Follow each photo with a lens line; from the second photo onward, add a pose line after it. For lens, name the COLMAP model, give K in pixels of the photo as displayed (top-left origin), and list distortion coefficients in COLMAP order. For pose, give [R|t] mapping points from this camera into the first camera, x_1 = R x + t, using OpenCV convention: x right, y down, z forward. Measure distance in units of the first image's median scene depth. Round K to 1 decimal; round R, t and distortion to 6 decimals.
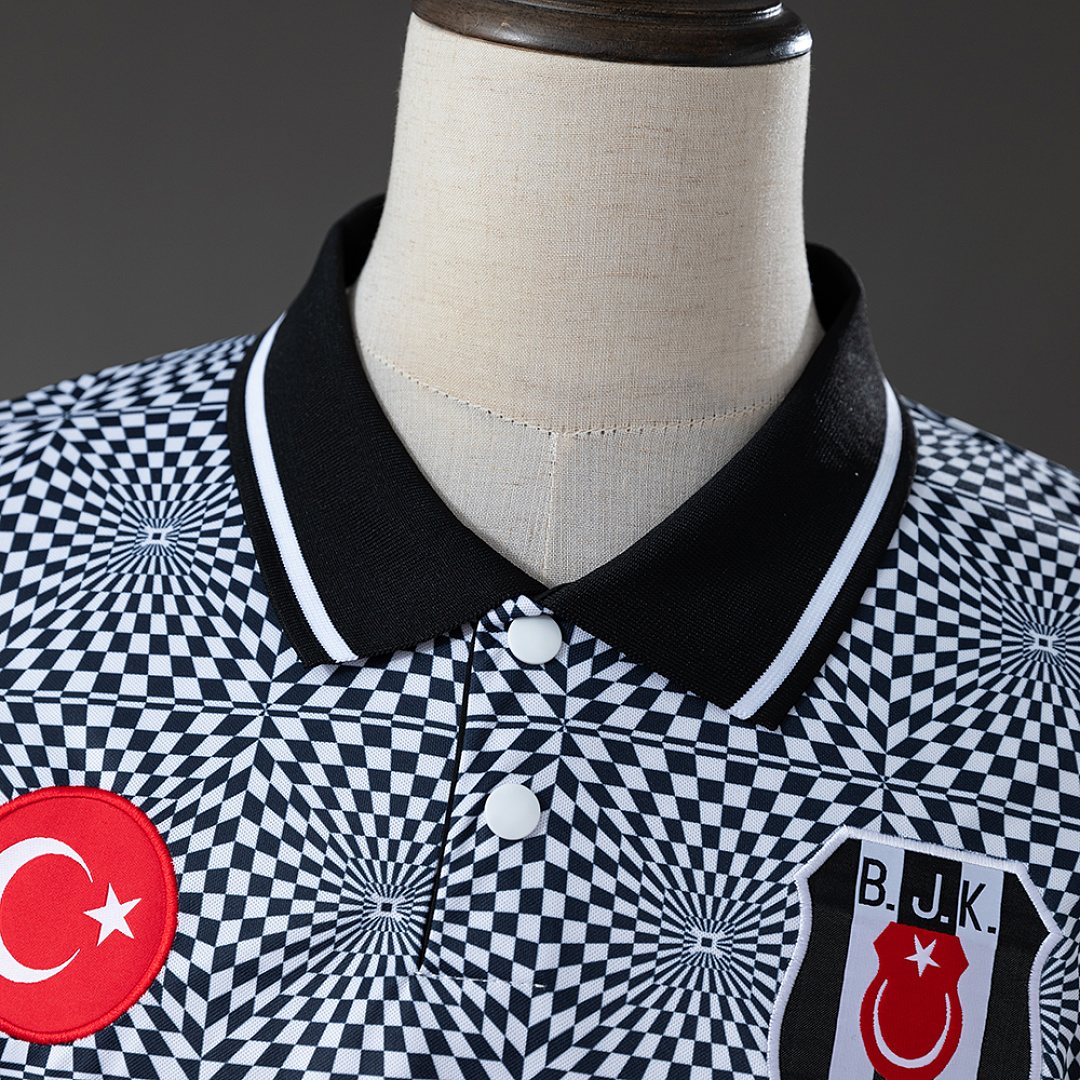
lens RADIAL K [[2470.4, 0, 563.4], [0, 2470.4, 516.9], [0, 0, 1]] dist [0.020304, 0.161460]
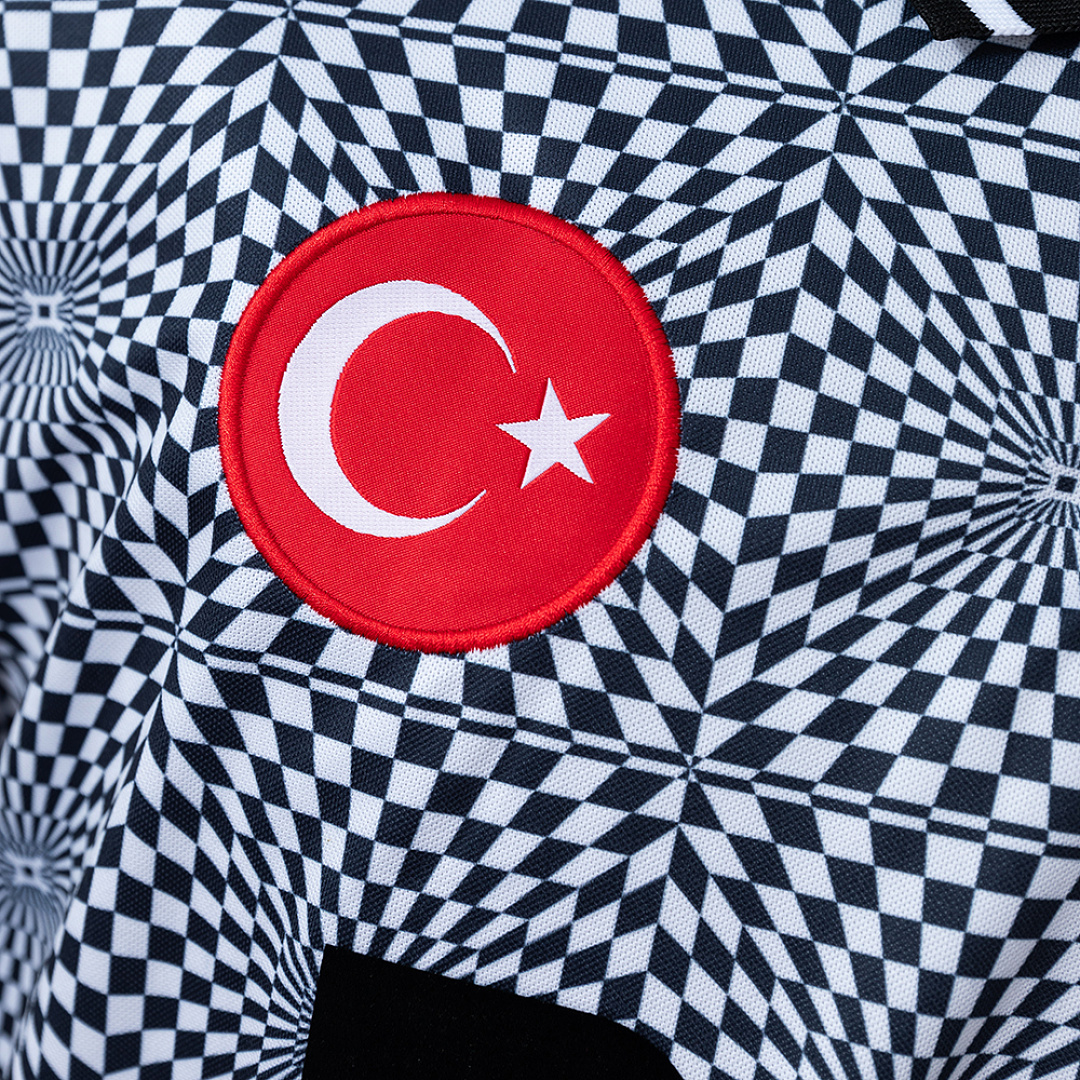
lens RADIAL K [[2470.4, 0, 563.4], [0, 2470.4, 516.9], [0, 0, 1]] dist [0.020304, 0.161460]
pose [[0.986338, 0.114565, 0.118370, -0.243800], [-0.134779, 0.974389, 0.180001, 0.079109], [-0.094717, -0.193496, 0.976518, 0.460231]]
